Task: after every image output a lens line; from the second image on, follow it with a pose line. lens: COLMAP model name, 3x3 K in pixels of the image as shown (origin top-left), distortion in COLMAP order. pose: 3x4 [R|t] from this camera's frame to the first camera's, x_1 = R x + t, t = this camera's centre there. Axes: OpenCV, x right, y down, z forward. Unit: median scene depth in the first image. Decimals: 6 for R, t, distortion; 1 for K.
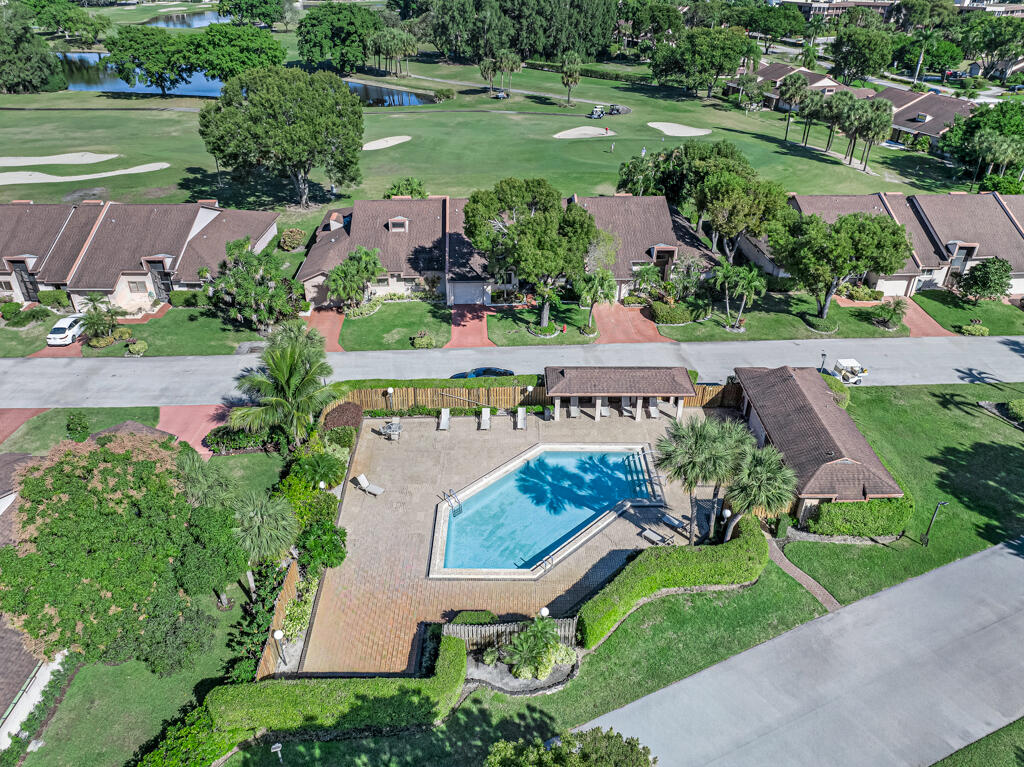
lens RADIAL K [[736.0, 0, 512.0], [0, 736.0, 383.5], [0, 0, 1]] dist [-0.027083, 0.001030]
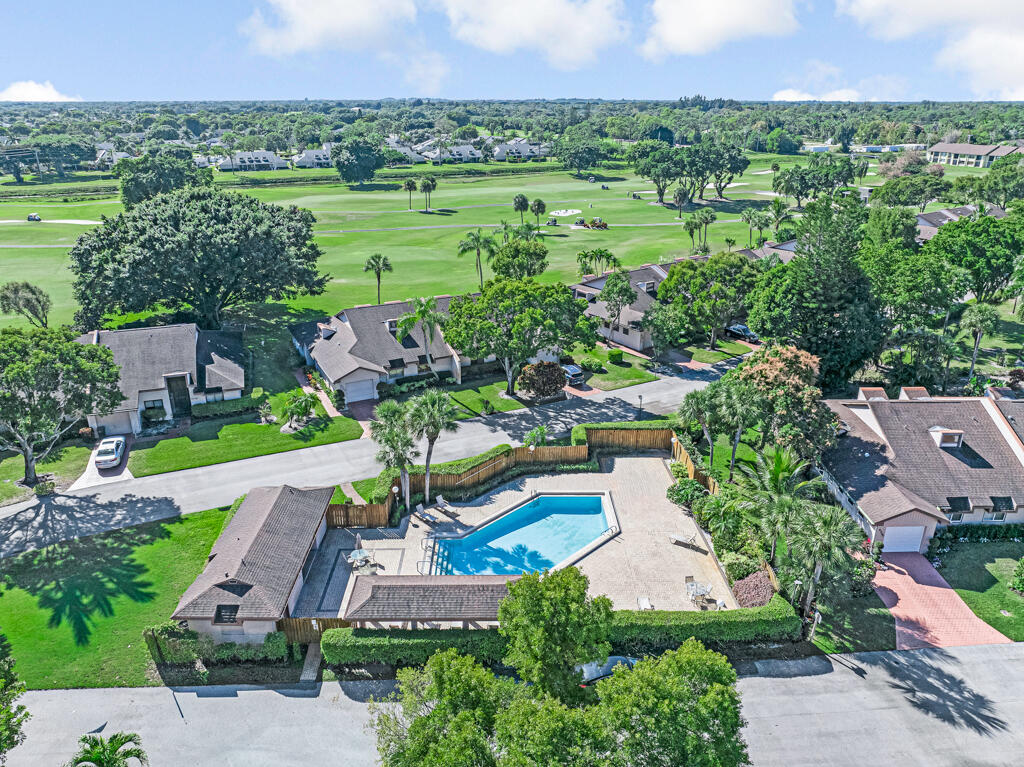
lens RADIAL K [[736.0, 0, 512.0], [0, 736.0, 383.5], [0, 0, 1]] dist [-0.027083, 0.001030]
pose [[-0.999686, 0.000206, -0.025073, 0.100723], [-0.019661, 0.614131, 0.788959, -0.894800], [0.015561, 0.789204, -0.613934, 1.493037]]
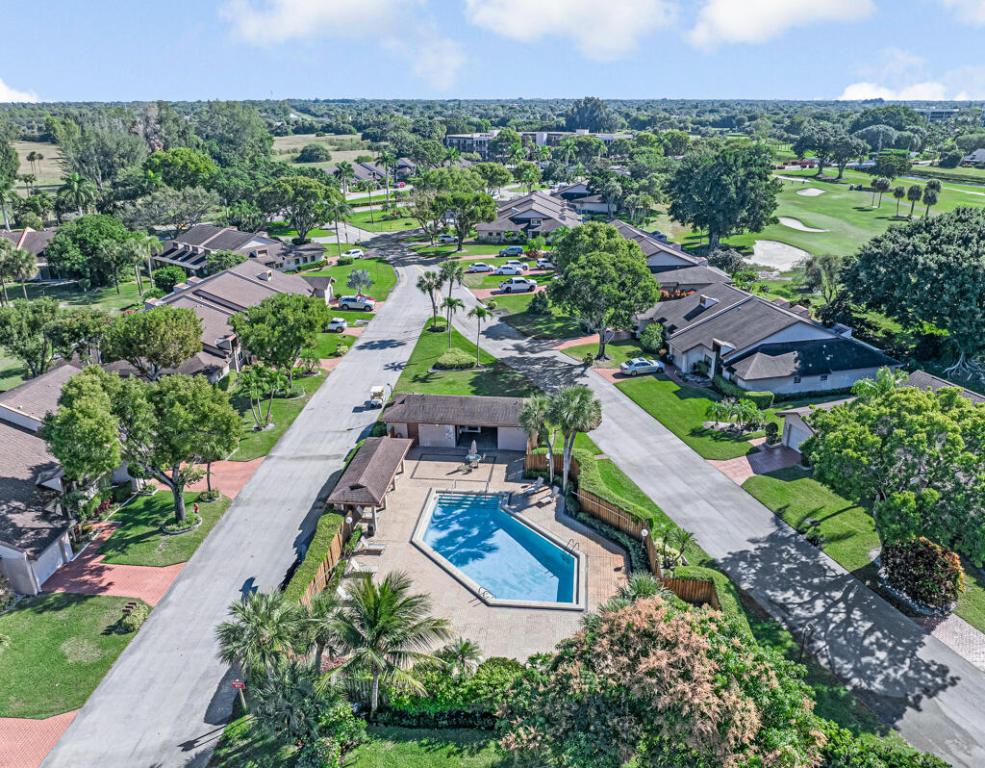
lens RADIAL K [[716.5, 0, 492.5], [0, 716.5, 384.0], [0, 0, 1]] dist [-0.002866, -0.001943]
pose [[0.111067, -0.364916, 0.924392, -0.878252], [0.513449, 0.817461, 0.261013, -0.331197], [-0.850902, 0.445638, 0.278159, 0.567515]]
